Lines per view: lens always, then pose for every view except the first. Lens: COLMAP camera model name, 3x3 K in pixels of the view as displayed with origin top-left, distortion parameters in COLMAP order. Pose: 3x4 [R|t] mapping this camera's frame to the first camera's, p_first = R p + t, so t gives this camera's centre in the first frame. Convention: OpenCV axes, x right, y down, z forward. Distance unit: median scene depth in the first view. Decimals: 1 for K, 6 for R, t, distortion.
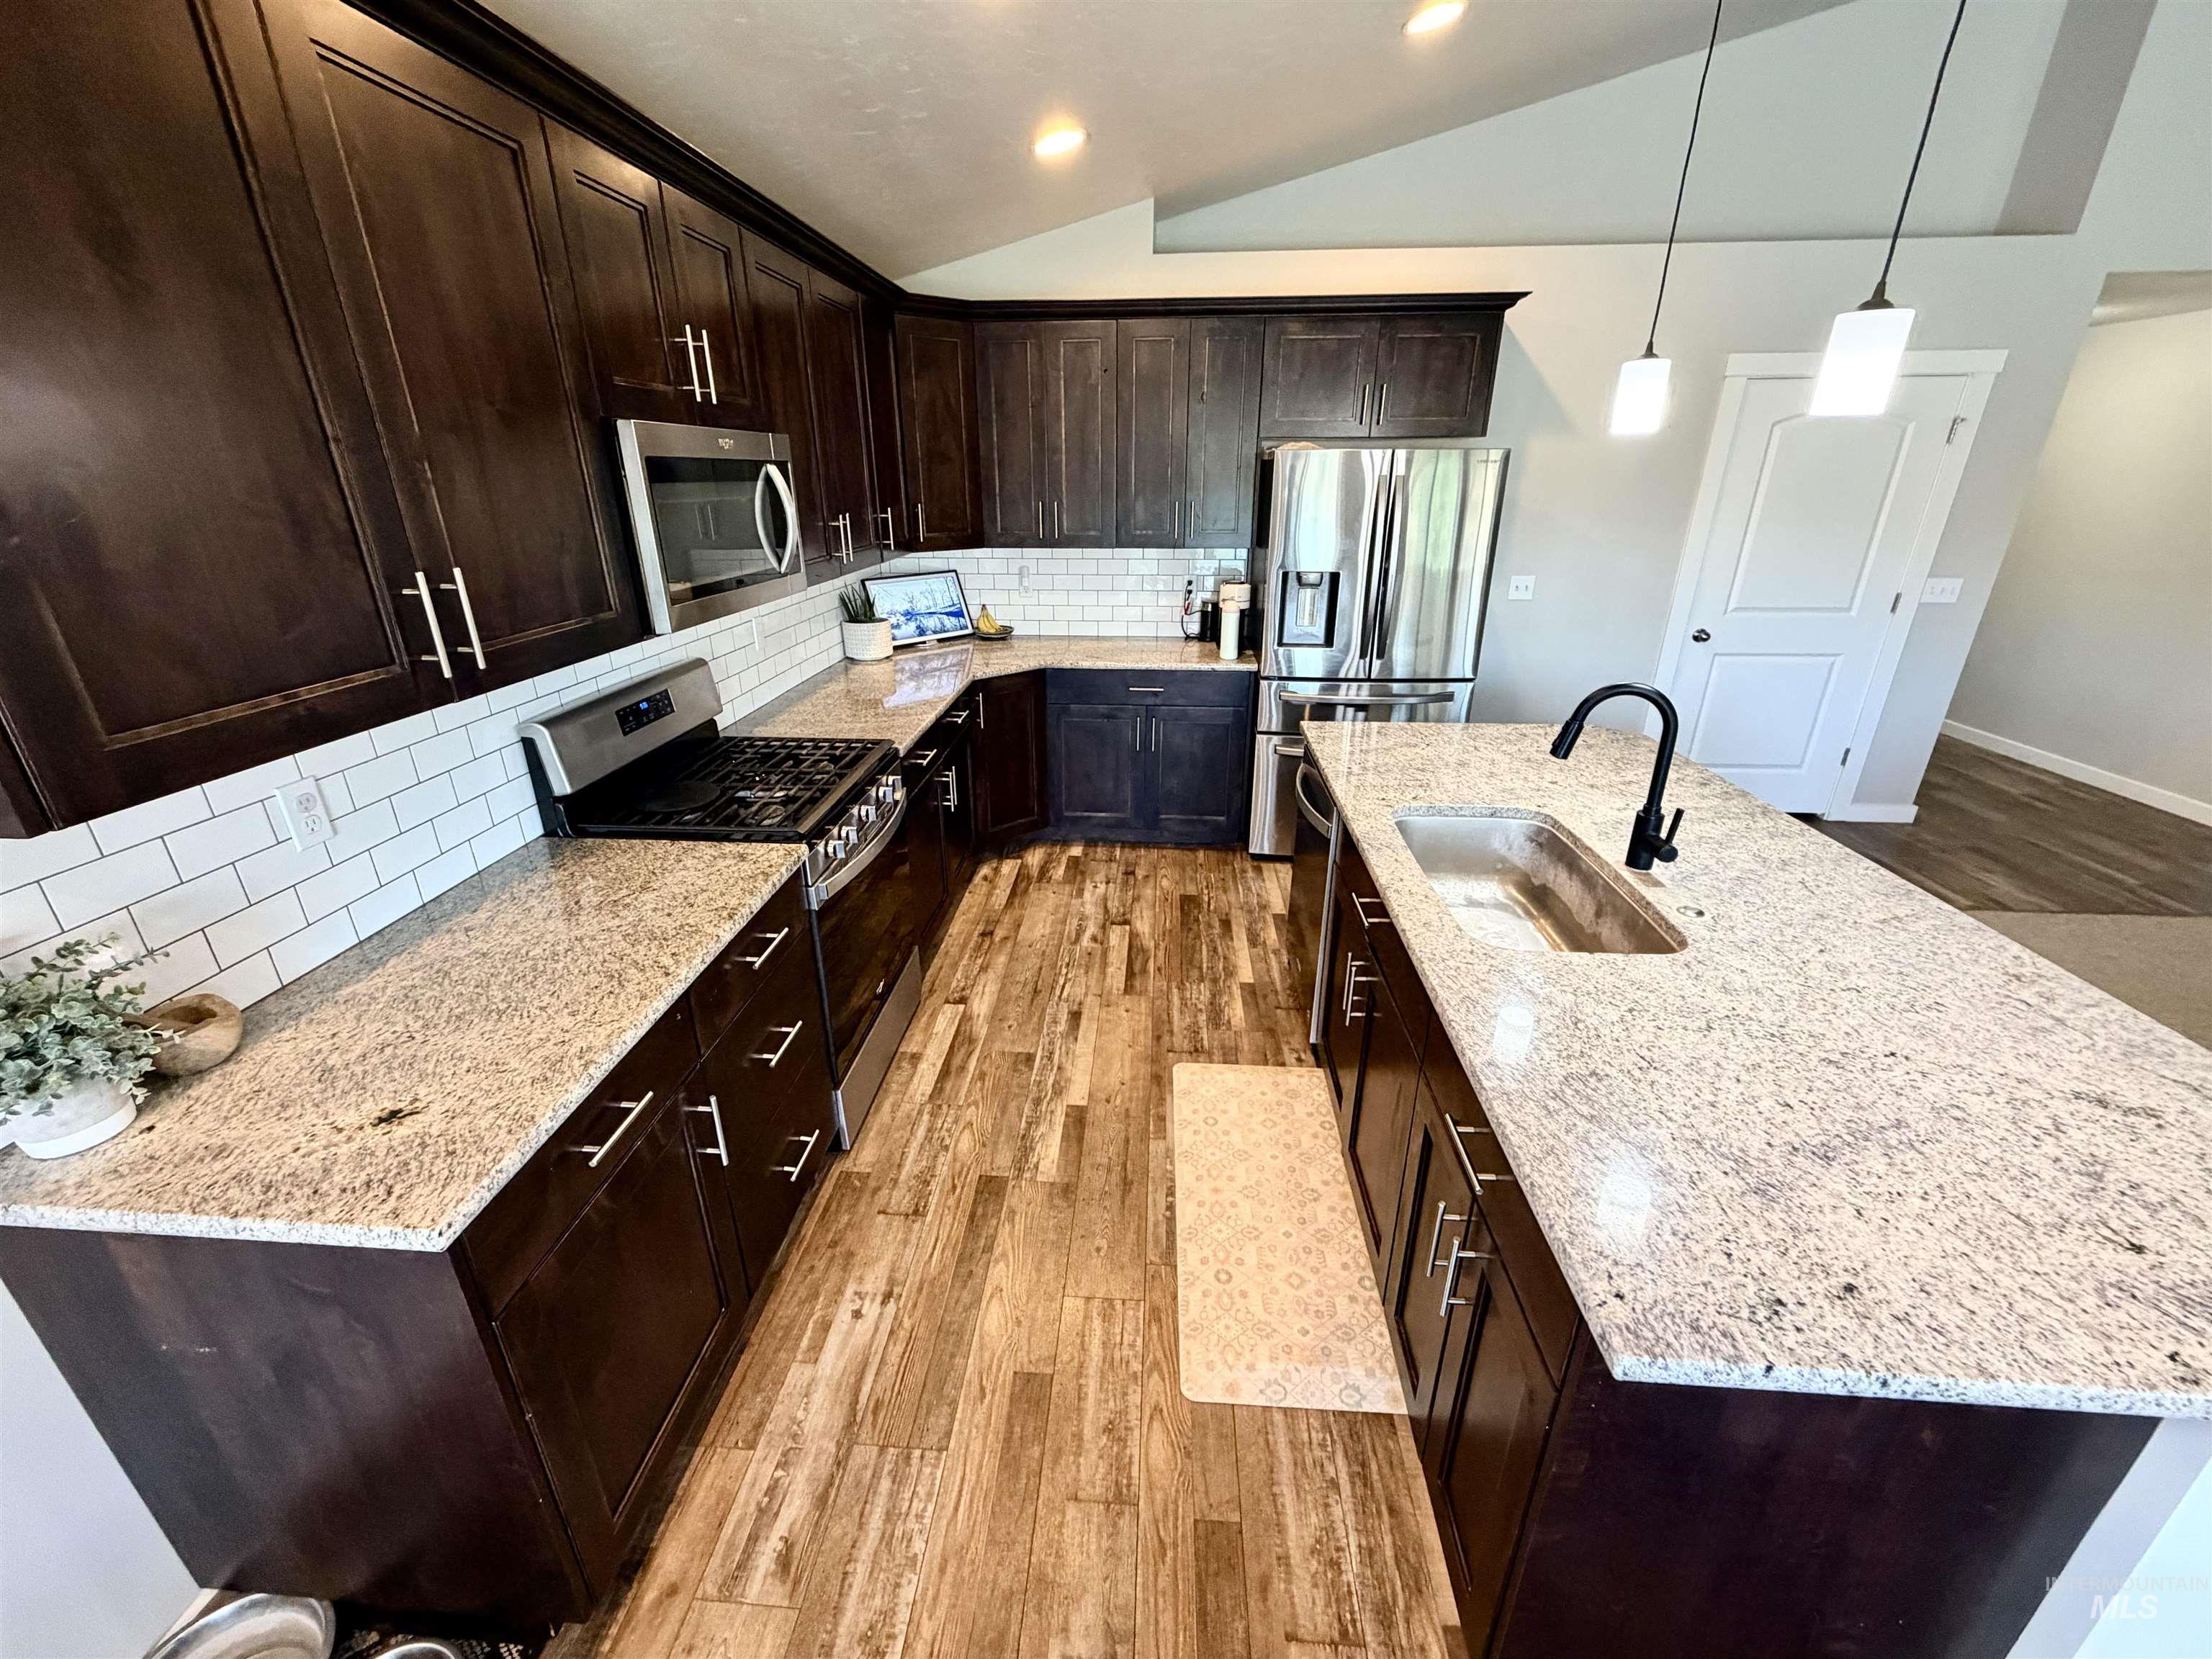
lens RADIAL K [[882.9, 0, 1098.6], [0, 882.9, 830.0], [0, 0, 1]] dist [-0.000035, -0.000513]
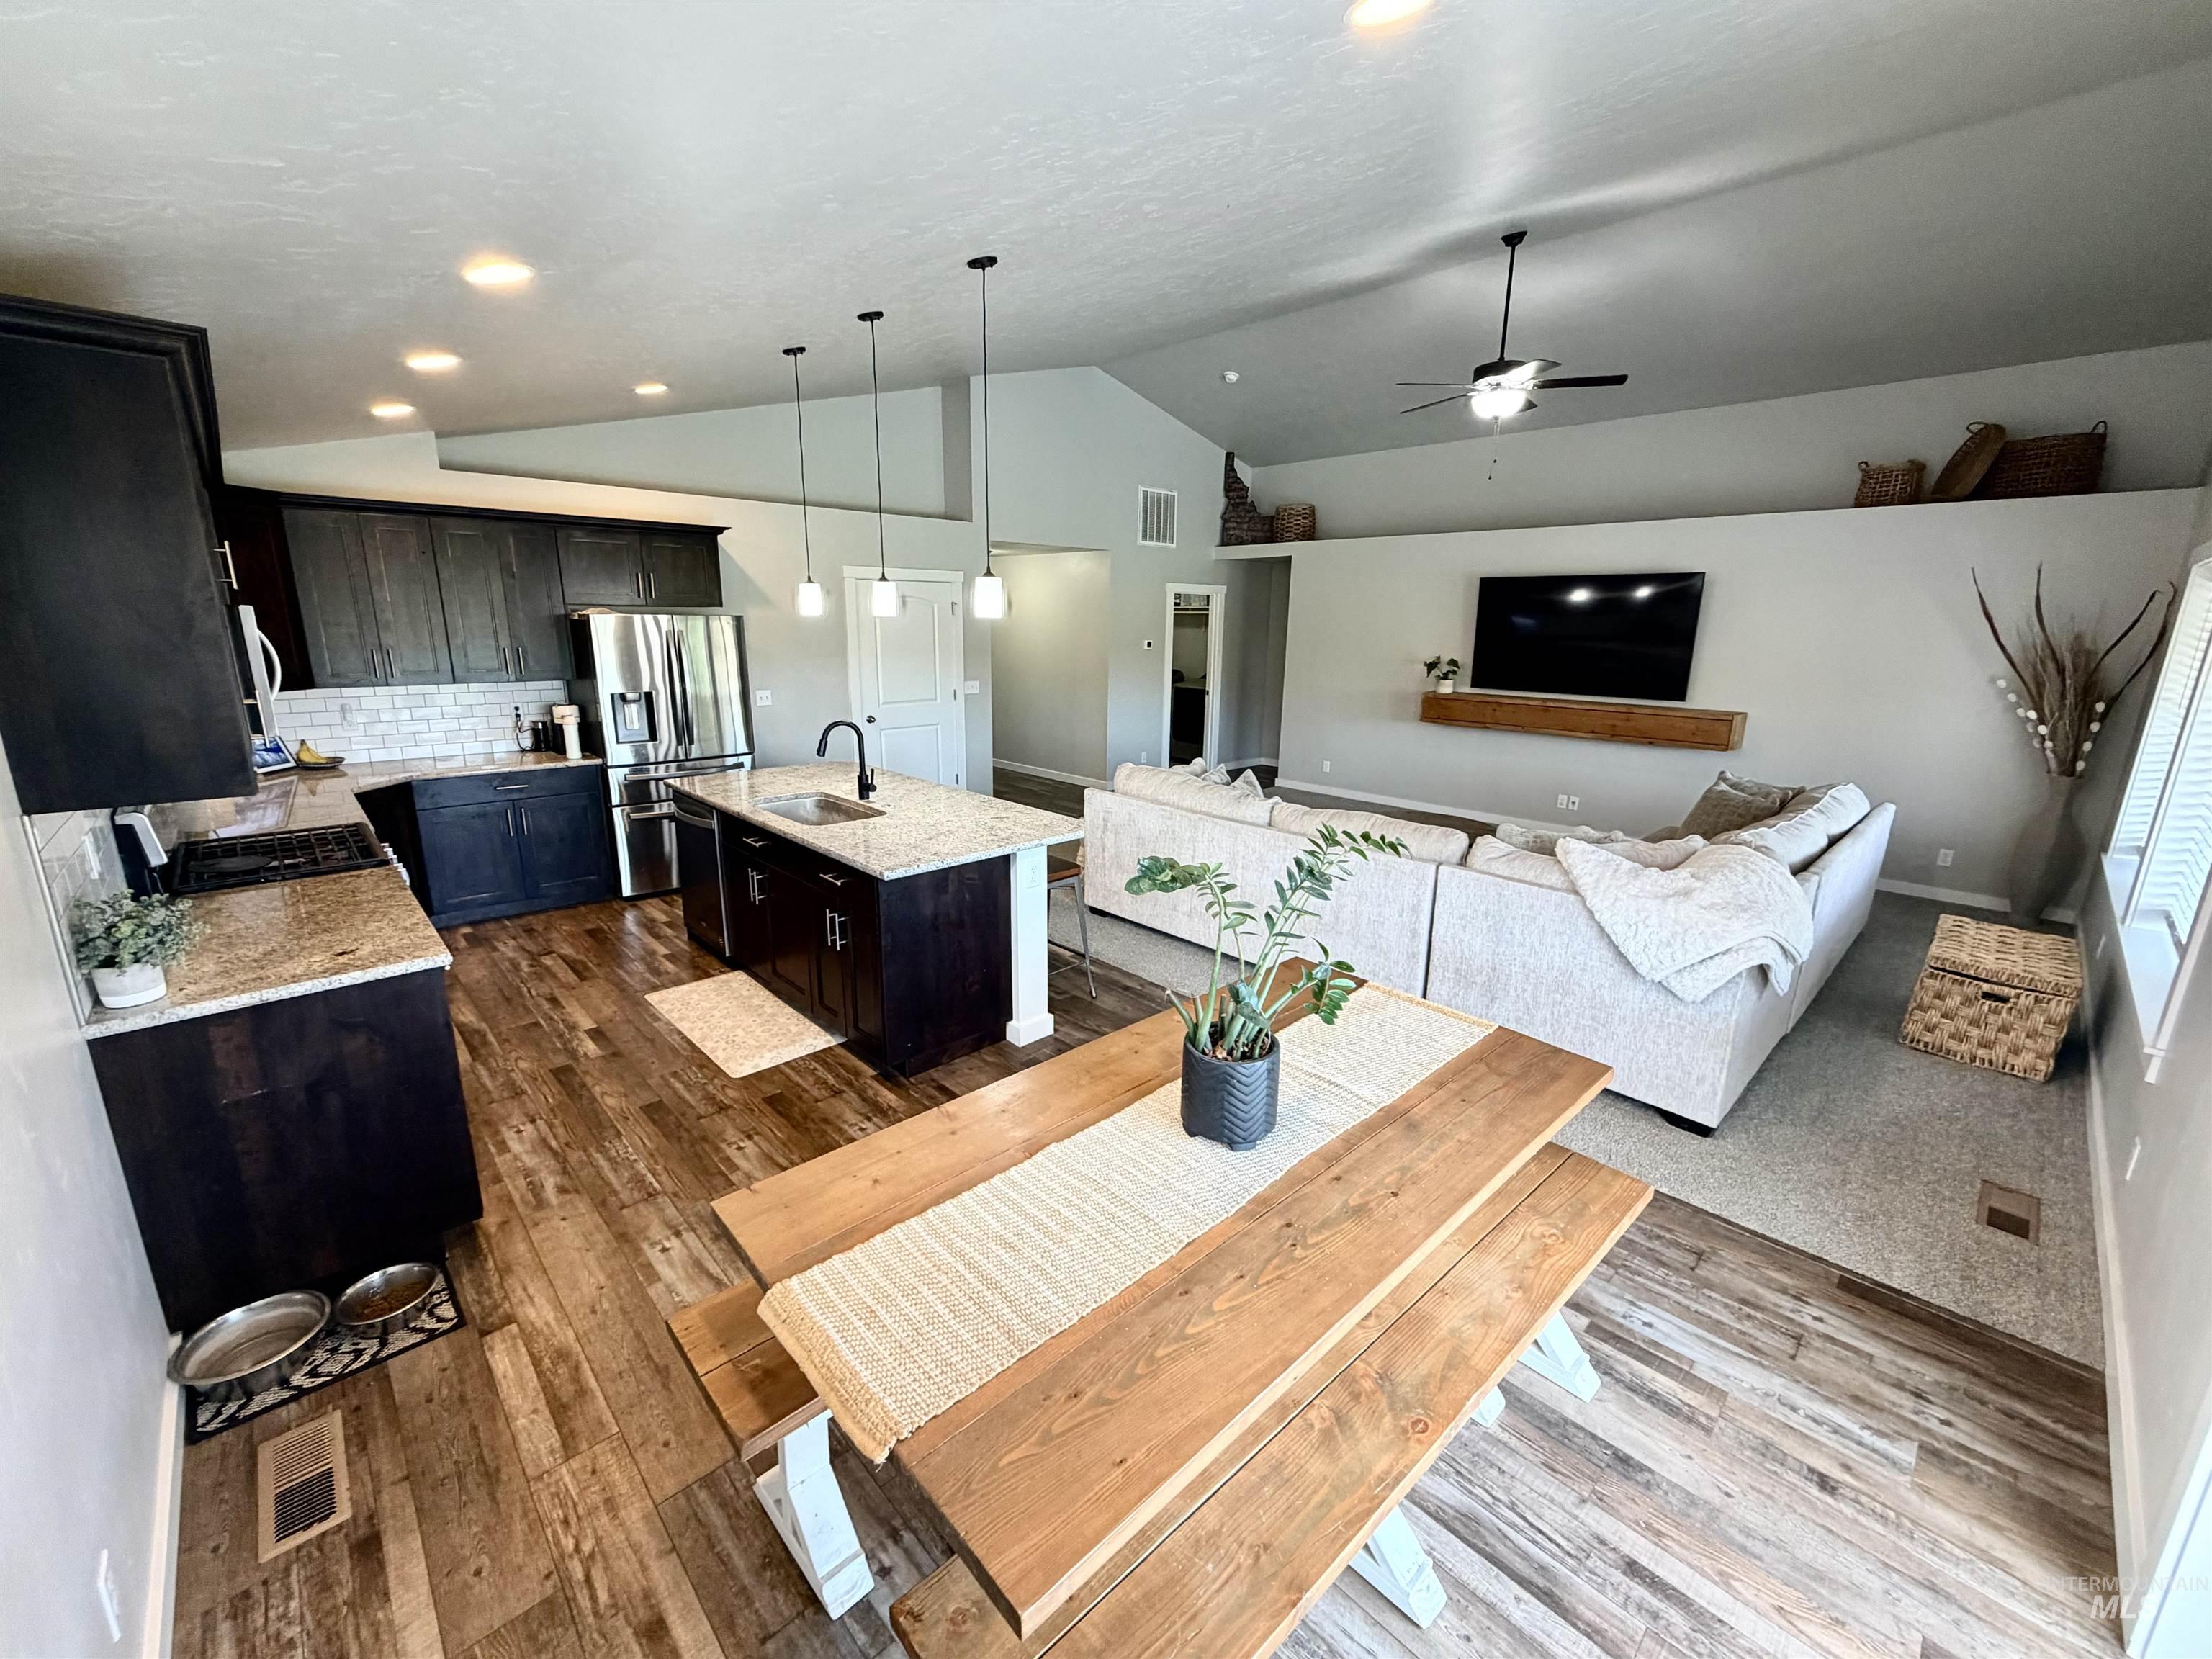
lens RADIAL K [[882.9, 0, 1098.6], [0, 882.9, 830.0], [0, 0, 1]] dist [-0.000035, -0.000513]
pose [[0.672922, -0.160493, 0.722093, -0.422441], [0.263972, 0.964008, -0.031736, 0.229379], [-0.691010, 0.211968, 0.691068, -0.644617]]
